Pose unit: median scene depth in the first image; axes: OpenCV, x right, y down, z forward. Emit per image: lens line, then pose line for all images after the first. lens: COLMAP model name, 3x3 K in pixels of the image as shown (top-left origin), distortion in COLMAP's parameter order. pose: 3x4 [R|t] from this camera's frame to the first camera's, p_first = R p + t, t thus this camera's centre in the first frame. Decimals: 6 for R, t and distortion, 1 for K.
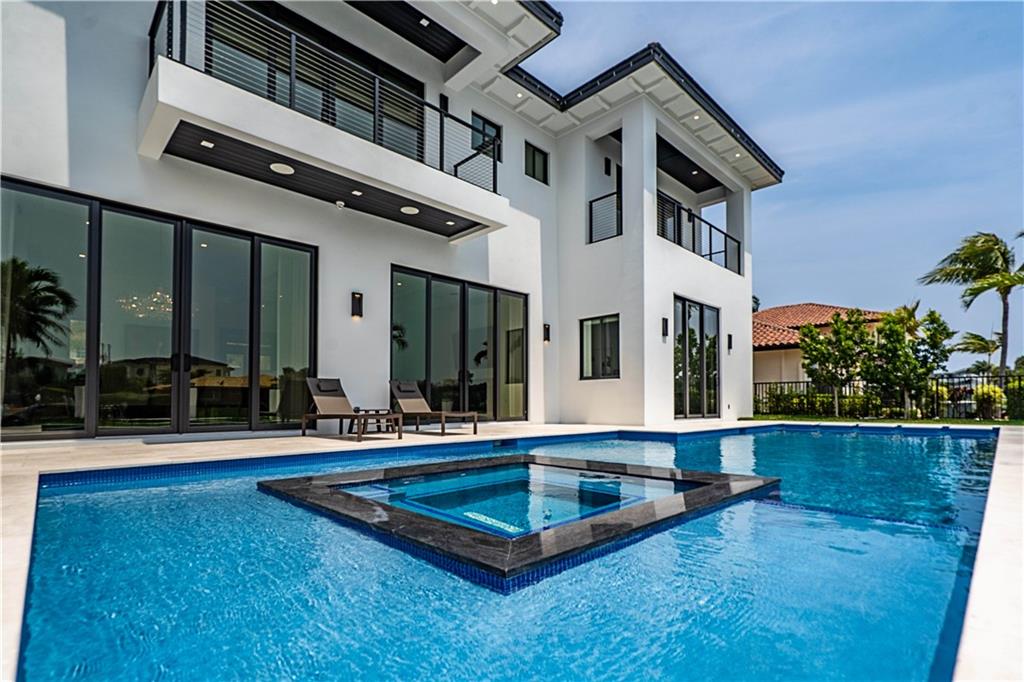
lens RADIAL K [[478.8, 0, 513.9], [0, 478.8, 392.1], [0, 0, 1]] dist [-0.003299, 0.000147]
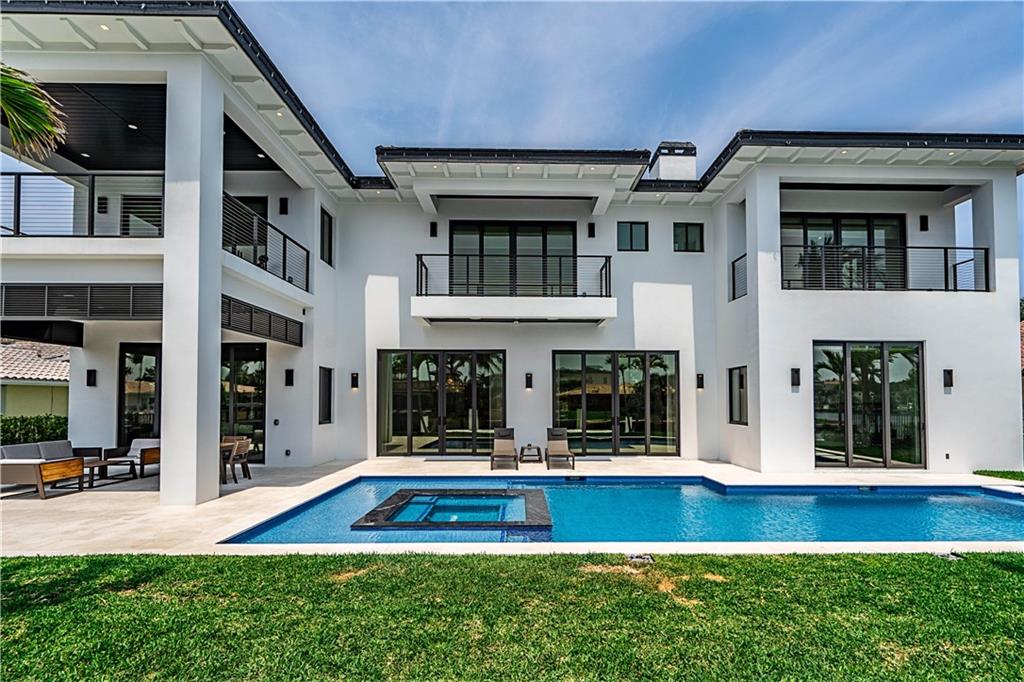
lens RADIAL K [[476.0, 0, 529.9], [0, 476.0, 386.8], [0, 0, 1]] dist [-0.001352, -0.000239]
pose [[0.724048, -0.013517, -0.689617, 0.583306], [0.013627, 0.999893, -0.005291, -0.113786], [0.689615, -0.005567, 0.724155, -0.121687]]
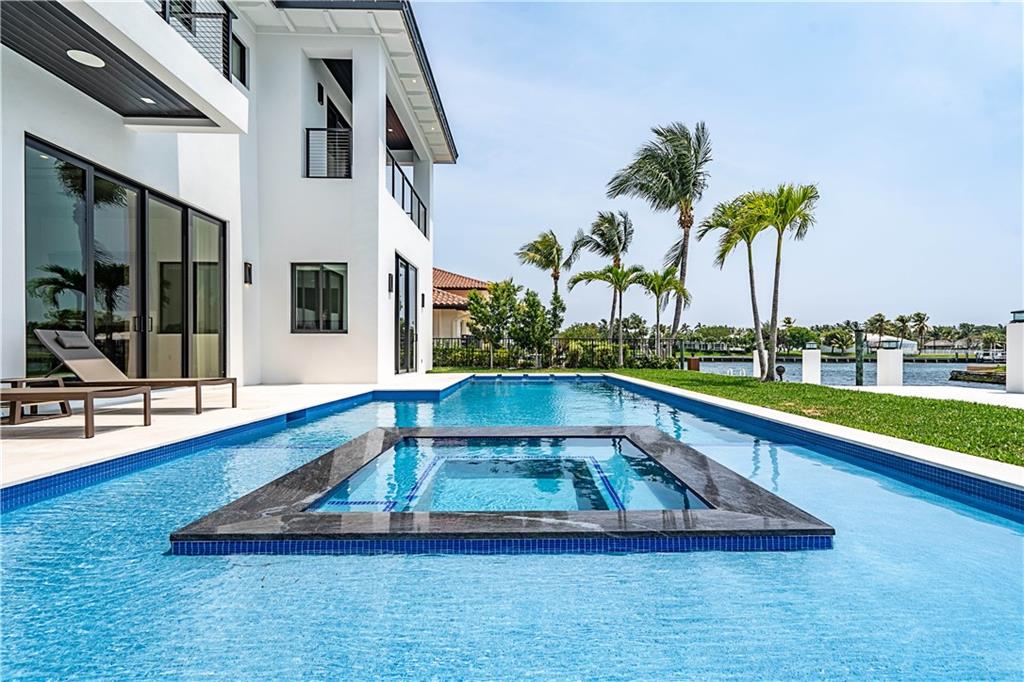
lens RADIAL K [[478.6, 0, 532.4], [0, 478.6, 355.0], [0, 0, 1]] dist [-0.000624, 0.000226]
pose [[0.678942, -0.004478, 0.734178, -0.205391], [-0.018139, 0.999574, 0.022871, -0.013648], [-0.733968, -0.028845, 0.678571, 0.099215]]
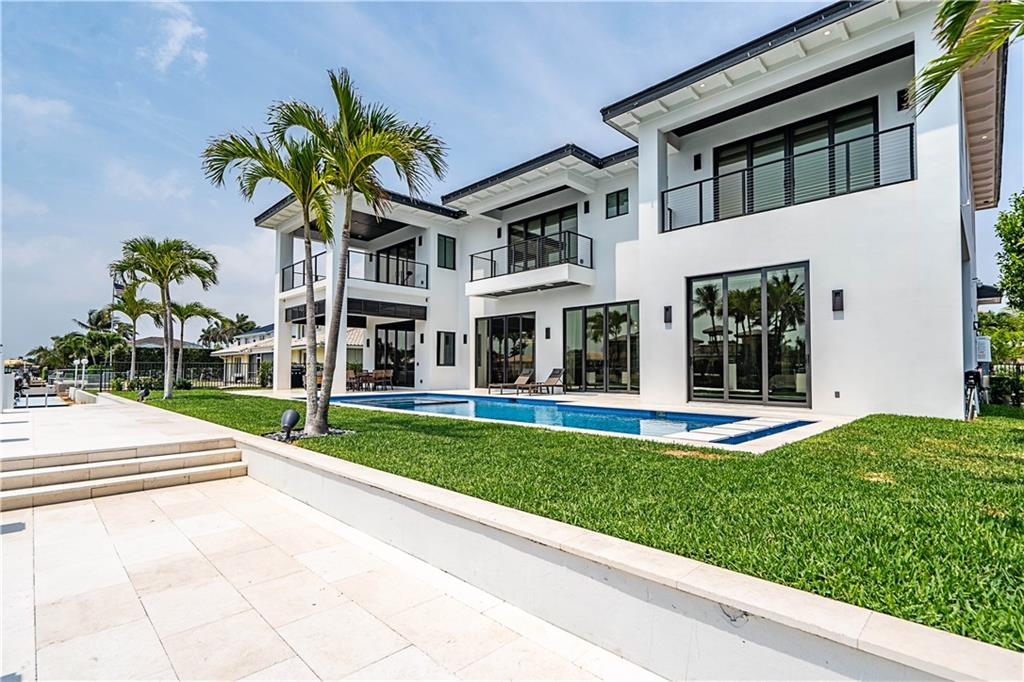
lens RADIAL K [[478.6, 0, 532.4], [0, 478.6, 355.0], [0, 0, 1]] dist [-0.000624, 0.000226]
pose [[0.034809, -0.025551, -0.999067, 1.333070], [0.027913, 0.999308, -0.024585, -0.025940], [0.999004, -0.027031, 0.035498, 0.628841]]
